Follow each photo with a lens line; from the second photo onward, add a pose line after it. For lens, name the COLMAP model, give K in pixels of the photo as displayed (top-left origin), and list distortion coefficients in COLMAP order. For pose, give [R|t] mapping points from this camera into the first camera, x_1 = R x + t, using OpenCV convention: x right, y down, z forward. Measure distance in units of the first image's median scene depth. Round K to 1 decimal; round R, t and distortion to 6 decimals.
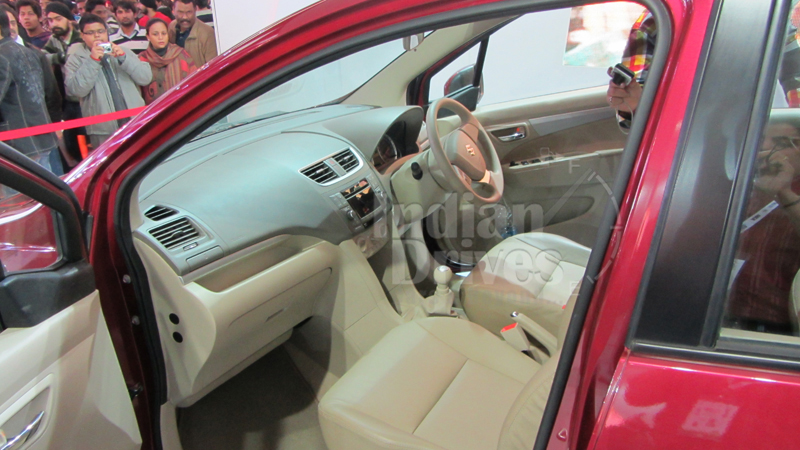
lens RADIAL K [[642.1, 0, 400.0], [0, 642.1, 225.0], [0, 0, 1]] dist [-0.011370, -0.005050]
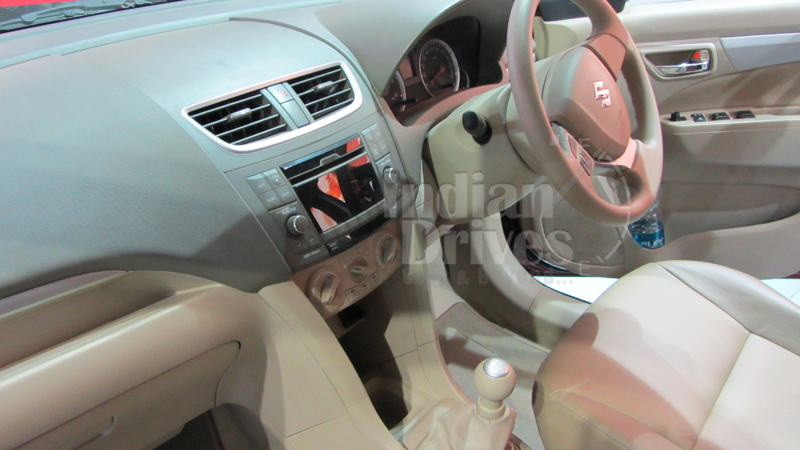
lens RADIAL K [[642.1, 0, 400.0], [0, 642.1, 225.0], [0, 0, 1]] dist [-0.011370, -0.005050]
pose [[0.978357, 0.136829, -0.155226, 0.053751], [-0.112886, 0.981633, 0.153798, -0.081628], [0.173419, -0.132946, 0.975834, 0.534706]]
